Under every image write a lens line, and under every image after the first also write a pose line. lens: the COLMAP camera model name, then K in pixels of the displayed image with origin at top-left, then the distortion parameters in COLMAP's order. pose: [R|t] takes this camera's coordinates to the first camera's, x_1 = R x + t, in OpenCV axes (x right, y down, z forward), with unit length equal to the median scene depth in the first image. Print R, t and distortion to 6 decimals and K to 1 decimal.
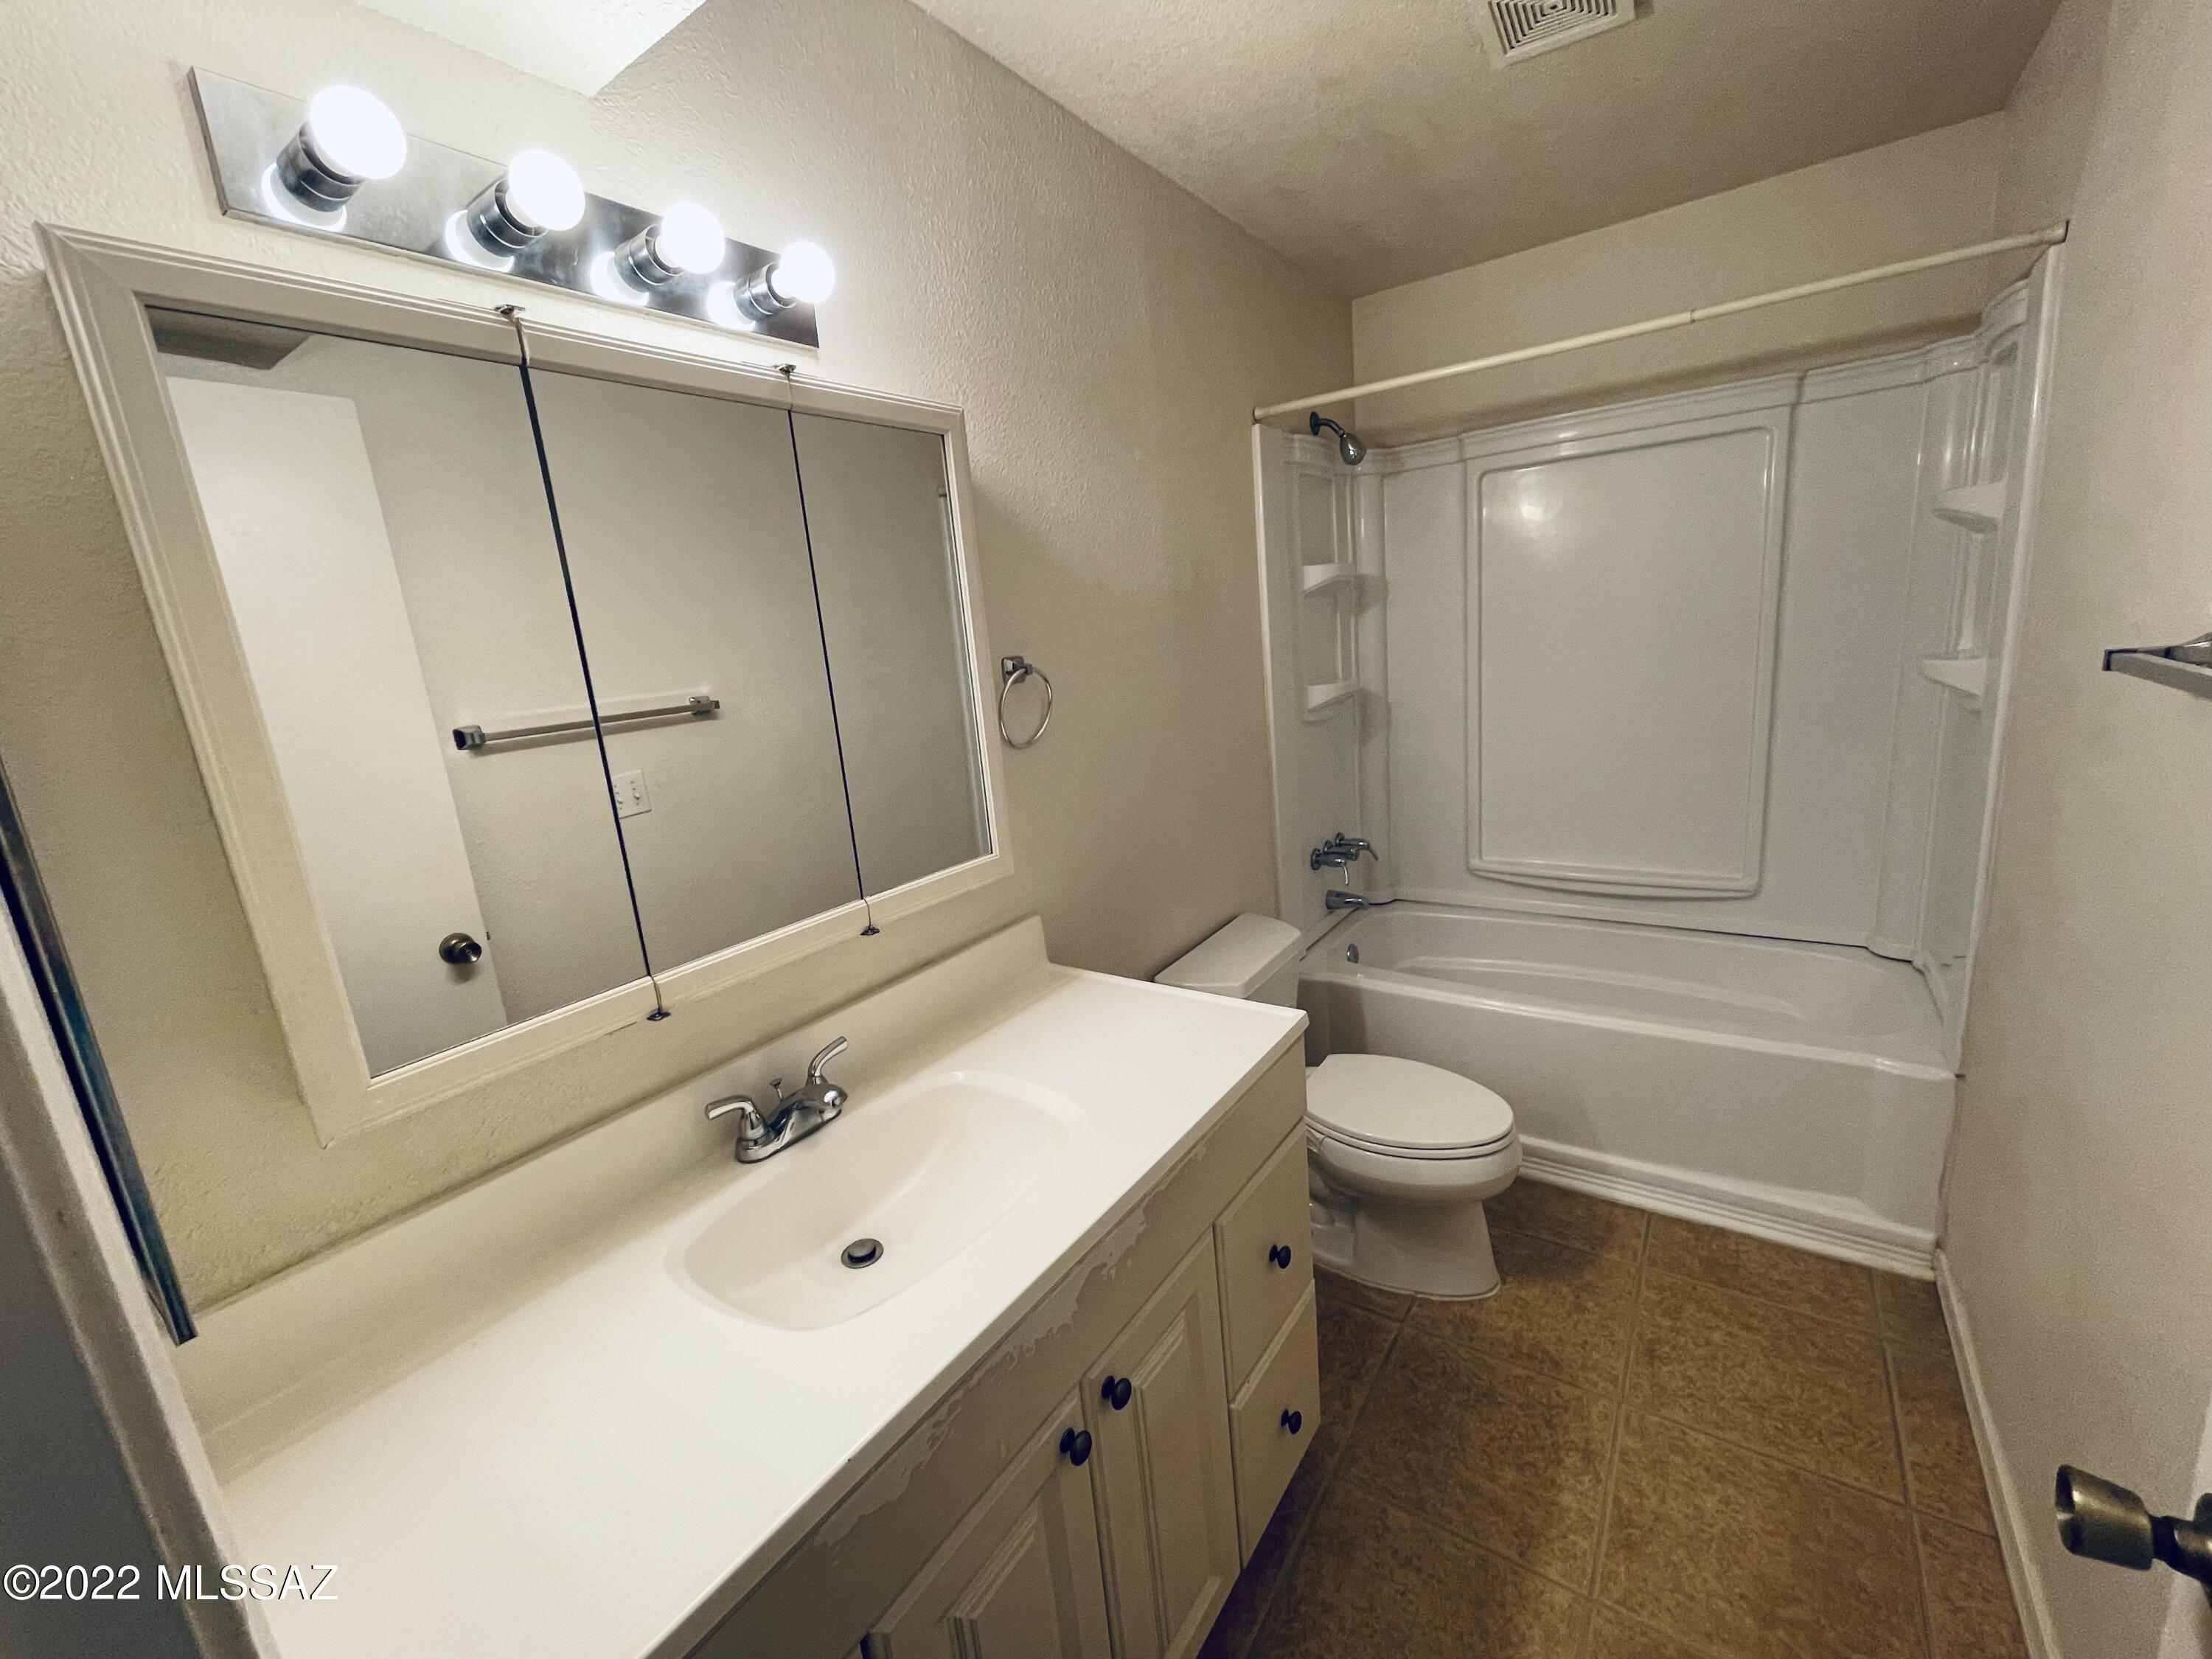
lens RADIAL K [[901.6, 0, 1104.3], [0, 901.6, 823.1], [0, 0, 1]] dist [-0.005723, 0.002407]
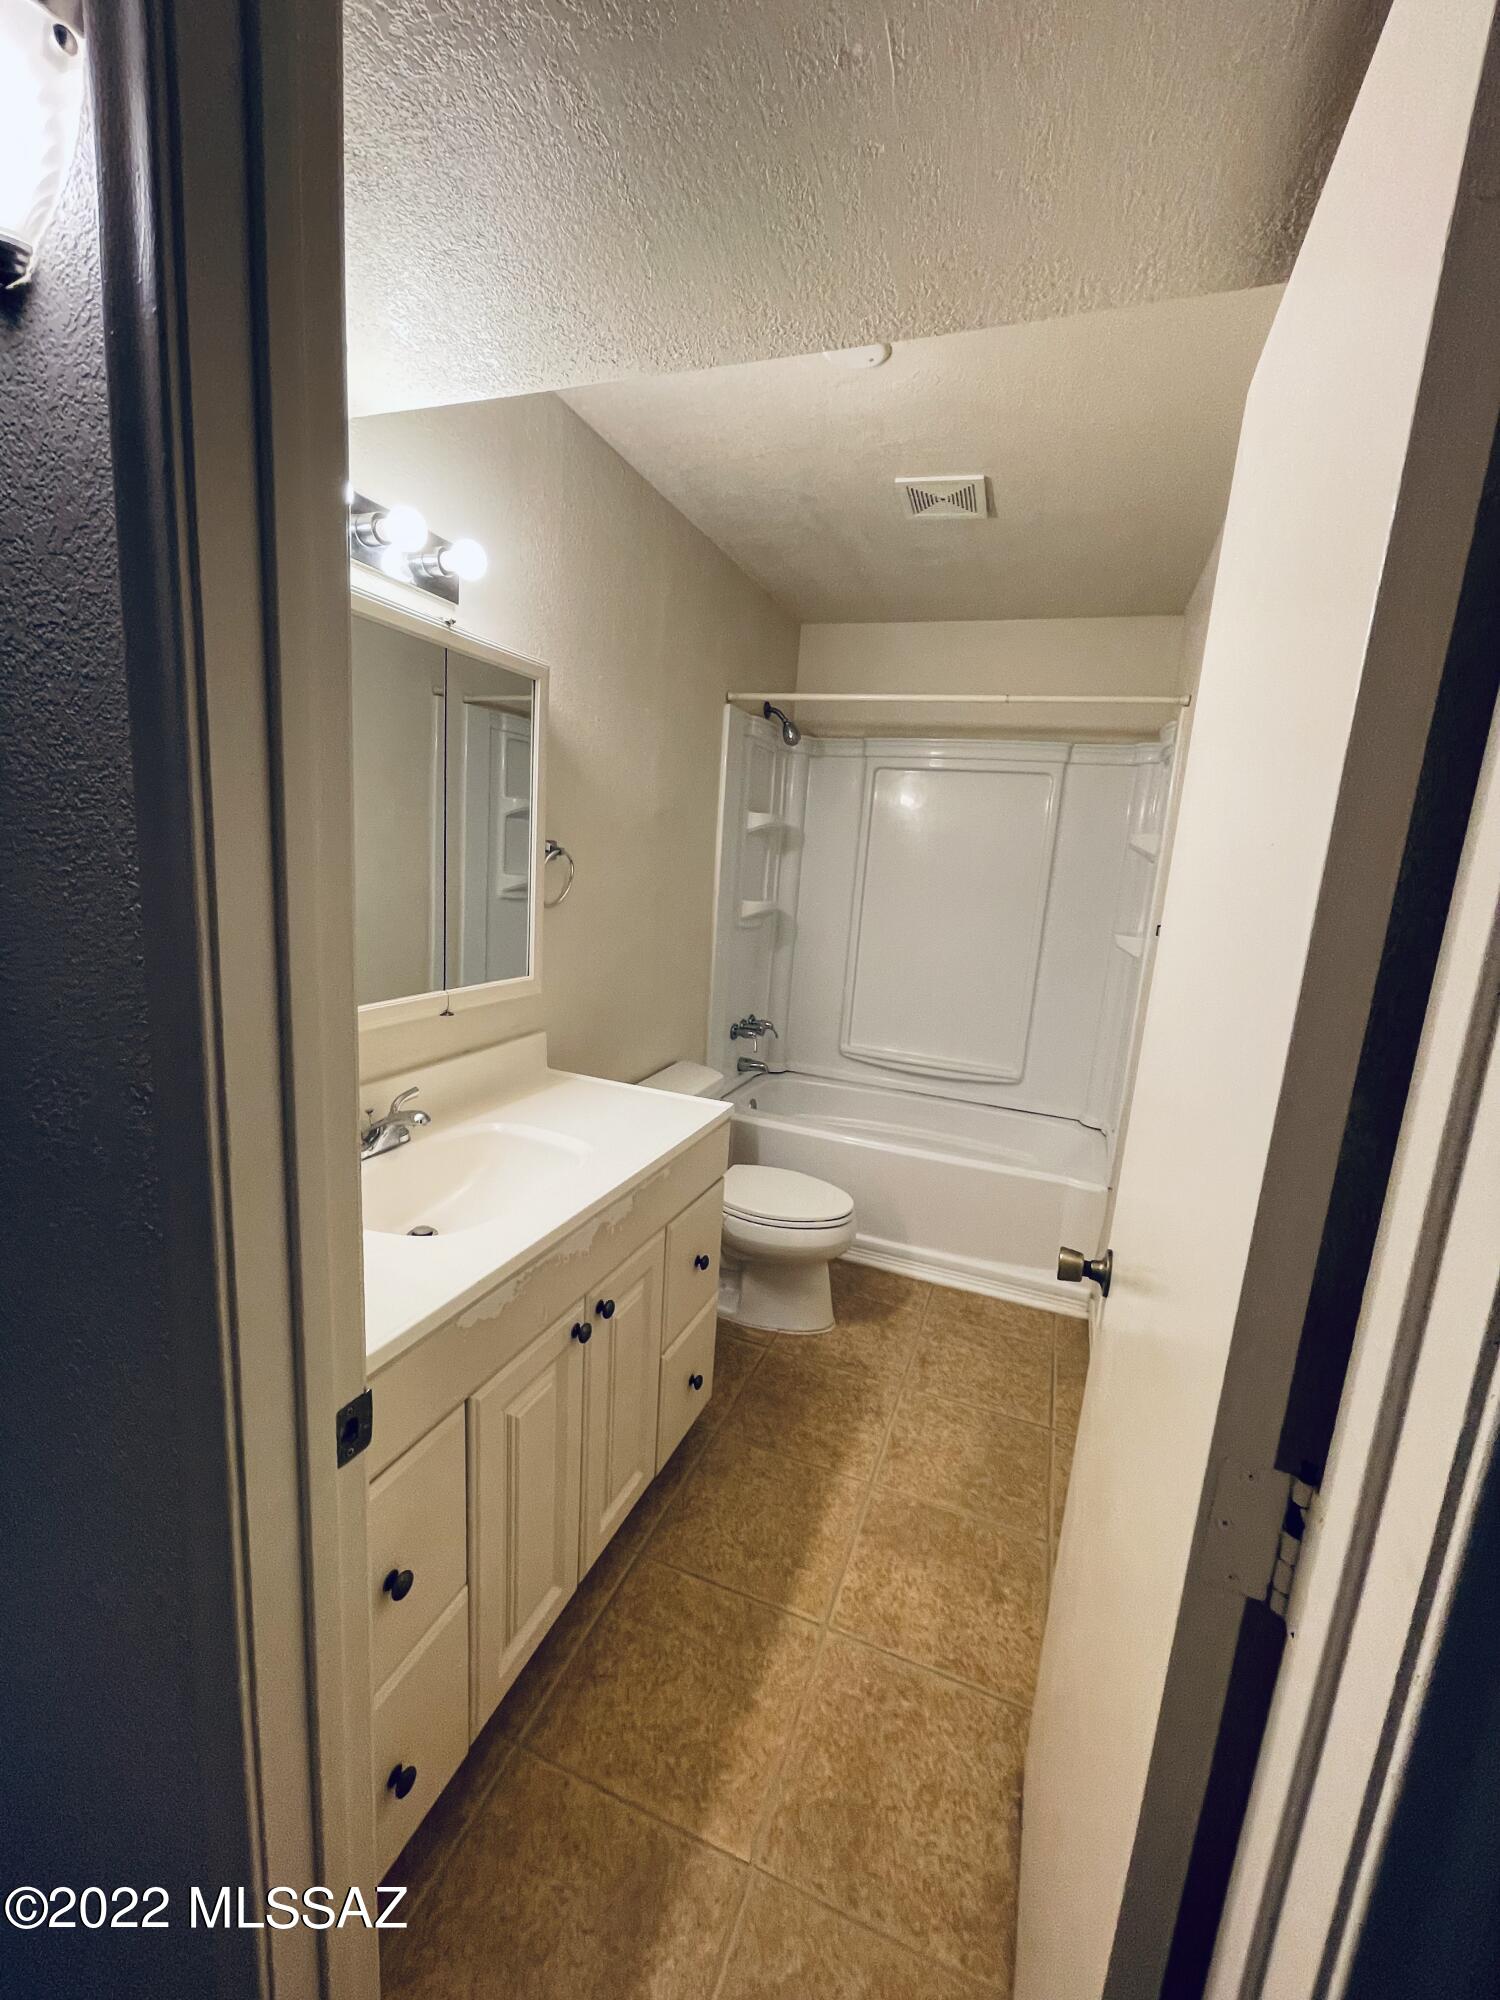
lens RADIAL K [[815.2, 0, 750.6], [0, 815.2, 1003.8], [0, 0, 1]] dist [-0.005723, 0.002407]
pose [[0.958004, 0.108600, 0.265396, -0.107119], [-0.100517, 0.993967, -0.043892, 0.083727], [-0.268561, 0.015372, 0.963140, -0.267991]]
